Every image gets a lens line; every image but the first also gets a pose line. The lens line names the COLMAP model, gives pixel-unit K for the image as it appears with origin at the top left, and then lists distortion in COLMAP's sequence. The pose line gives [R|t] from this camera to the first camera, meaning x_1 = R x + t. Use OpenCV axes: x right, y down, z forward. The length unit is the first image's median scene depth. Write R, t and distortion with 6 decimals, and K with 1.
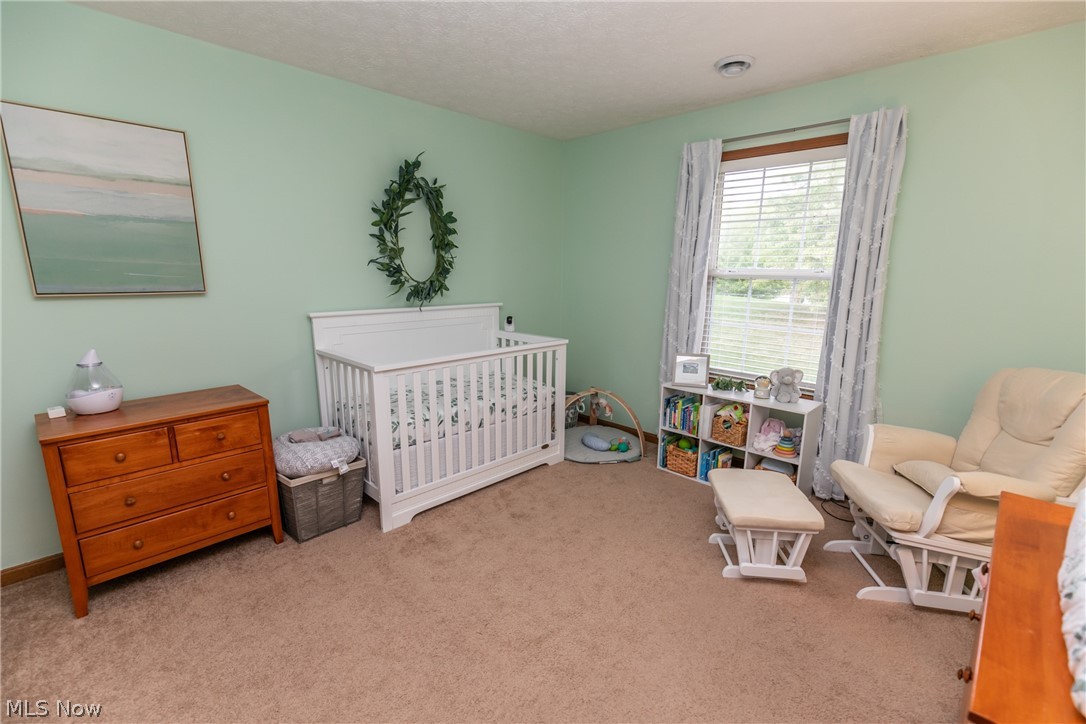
lens RADIAL K [[482.4, 0, 542.9], [0, 482.4, 370.5], [0, 0, 1]] dist [0.001577, -0.000315]
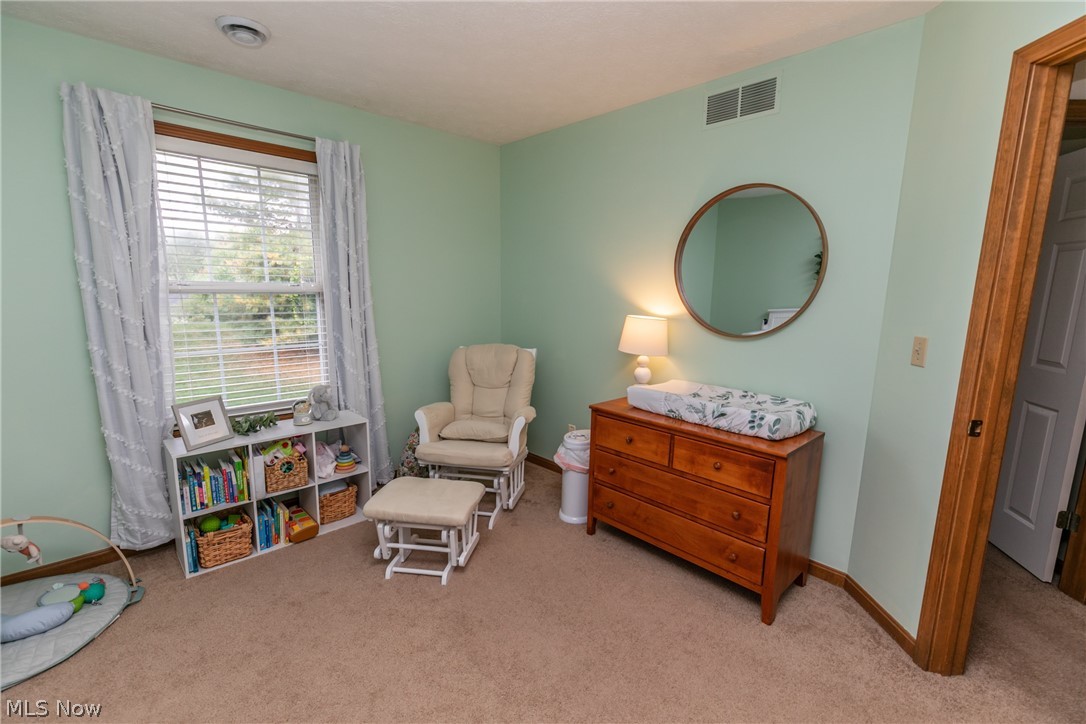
lens RADIAL K [[482.4, 0, 542.9], [0, 482.4, 370.5], [0, 0, 1]] dist [0.001577, -0.000315]
pose [[0.029191, -0.178899, 0.983434, -0.385021], [0.194782, 0.966011, 0.169948, -0.102049], [-0.980412, 0.186594, 0.063046, 0.457602]]
